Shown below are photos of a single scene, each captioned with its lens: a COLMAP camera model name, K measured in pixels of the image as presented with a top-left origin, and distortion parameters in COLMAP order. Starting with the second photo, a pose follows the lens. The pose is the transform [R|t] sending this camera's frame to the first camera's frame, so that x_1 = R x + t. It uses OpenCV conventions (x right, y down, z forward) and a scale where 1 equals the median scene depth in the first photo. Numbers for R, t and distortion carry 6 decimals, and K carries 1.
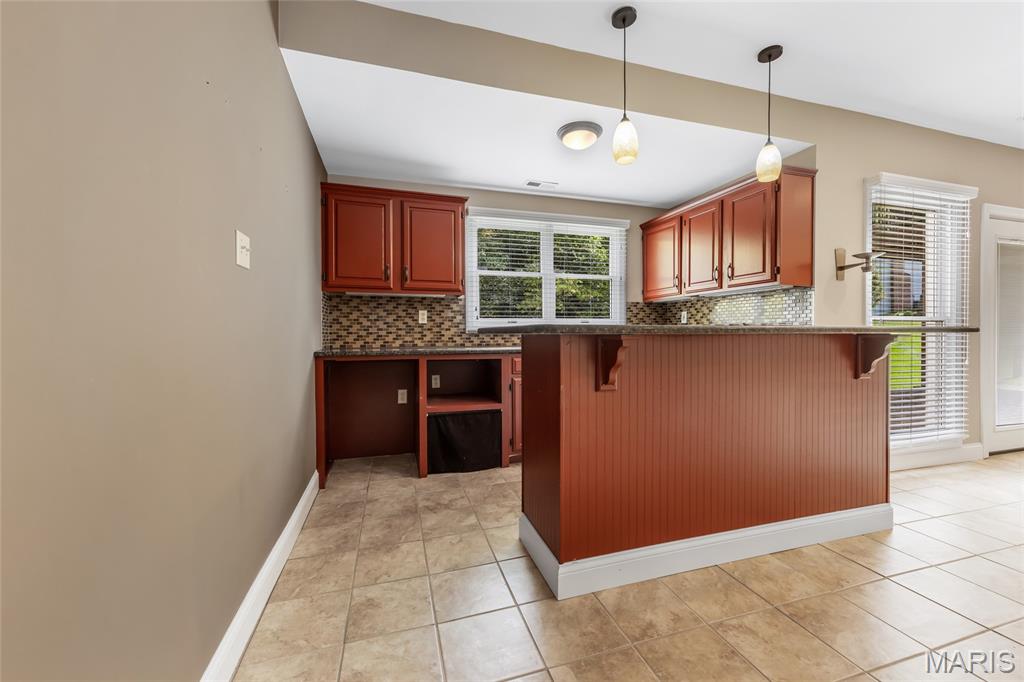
lens RADIAL K [[404.3, 0, 522.6], [0, 404.3, 334.8], [0, 0, 1]] dist [0.003576, -0.000122]
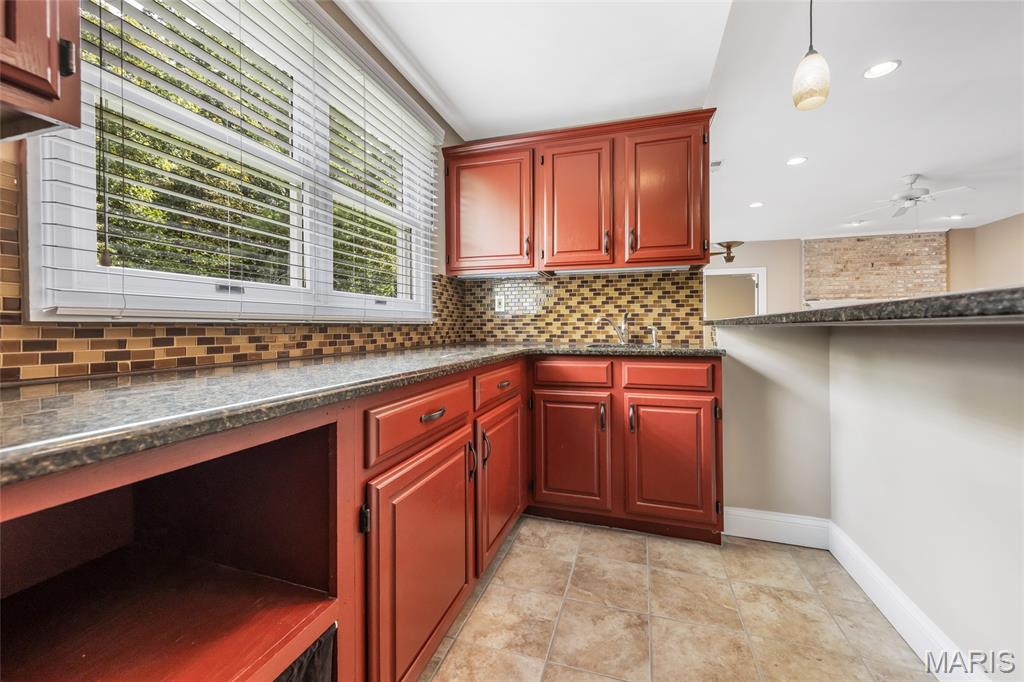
lens RADIAL K [[404.3, 0, 516.3], [0, 404.3, 331.8], [0, 0, 1]] dist [0.003576, -0.000122]
pose [[0.575600, -0.008675, 0.817686, -0.164544], [0.003659, 0.999961, 0.008033, -0.000152], [-0.817723, -0.001632, 0.575609, 0.630229]]
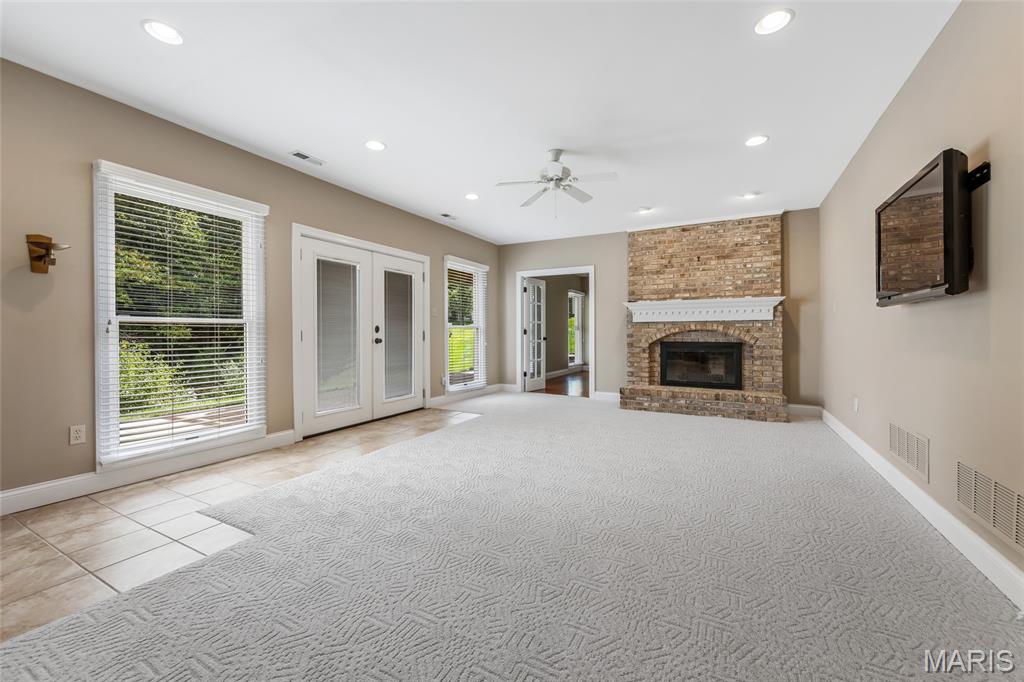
lens RADIAL K [[404.3, 0, 513.3], [0, 404.3, 333.9], [0, 0, 1]] dist [0.003576, -0.000122]
pose [[0.717096, -0.002427, 0.696971, 0.688609], [0.004994, 0.999986, -0.001657, 0.000072], [-0.696957, 0.004669, 0.717098, -0.228687]]
